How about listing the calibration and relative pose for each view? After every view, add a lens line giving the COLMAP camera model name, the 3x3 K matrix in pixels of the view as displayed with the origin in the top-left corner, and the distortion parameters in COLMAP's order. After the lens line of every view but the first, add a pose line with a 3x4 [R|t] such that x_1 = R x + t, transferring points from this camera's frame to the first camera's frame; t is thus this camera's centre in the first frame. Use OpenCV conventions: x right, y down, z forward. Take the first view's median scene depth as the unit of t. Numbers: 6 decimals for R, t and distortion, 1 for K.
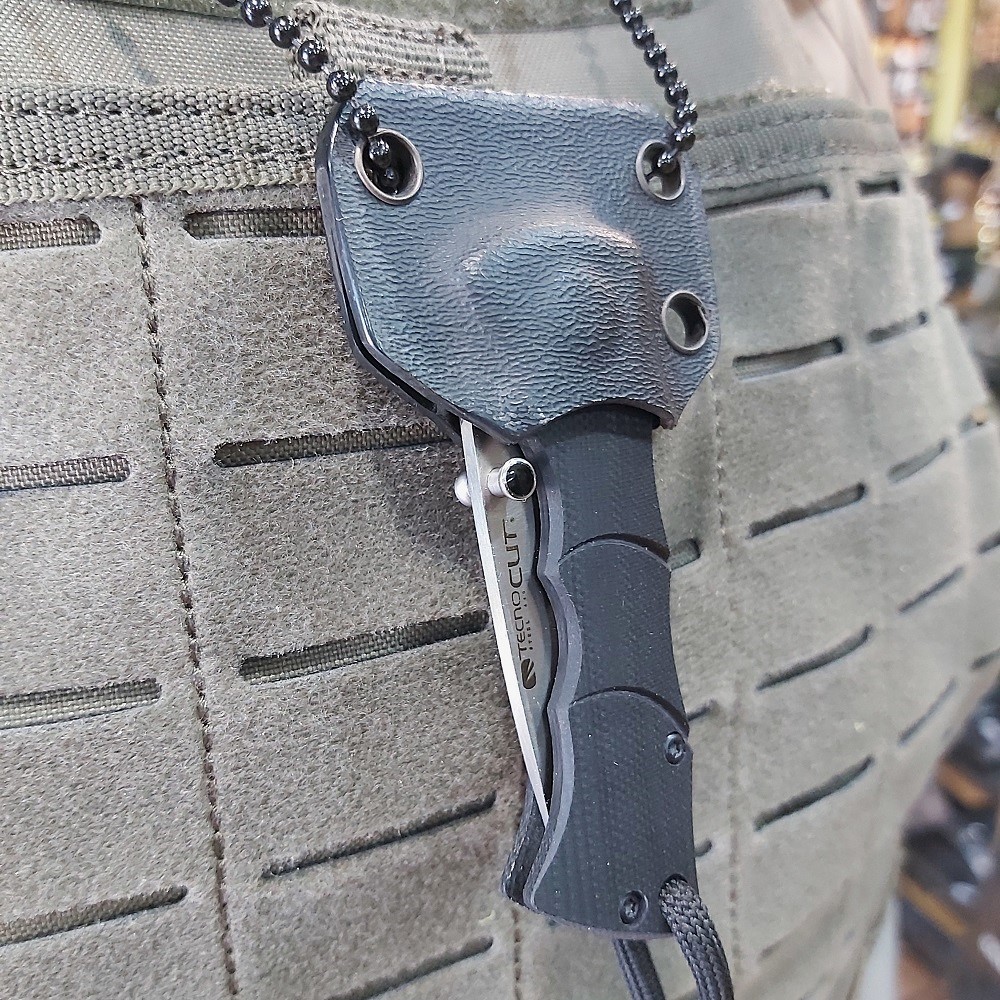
lens RADIAL K [[1099.7, 0, 500.0], [0, 1099.7, 500.0], [0, 0, 1]] dist [0.076209, -0.353813]
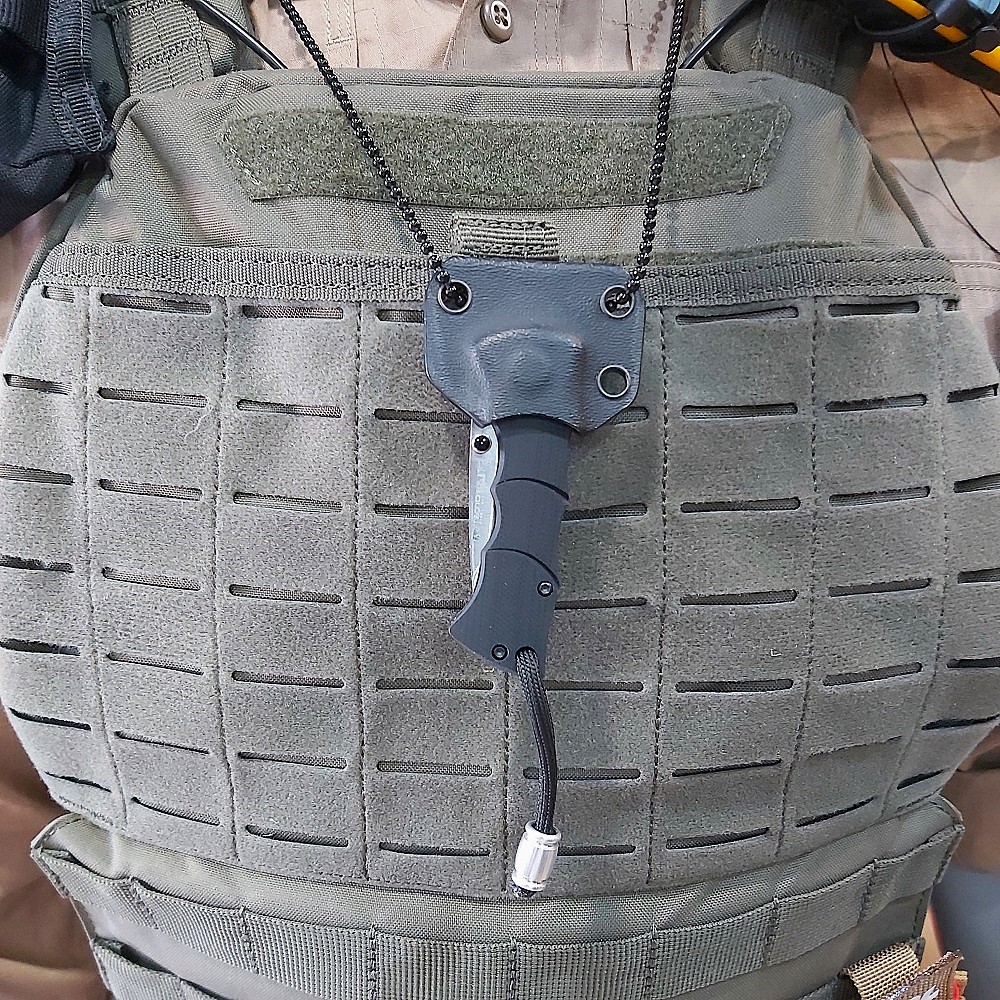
lens RADIAL K [[1099.7, 0, 500.0], [0, 1099.7, 500.0], [0, 0, 1]] dist [0.076209, -0.353813]
pose [[0.830854, 0.182561, -0.525693, 1.197357], [-0.179376, 0.982095, 0.057555, -0.040608], [0.526788, 0.046477, 0.848725, -0.812164]]
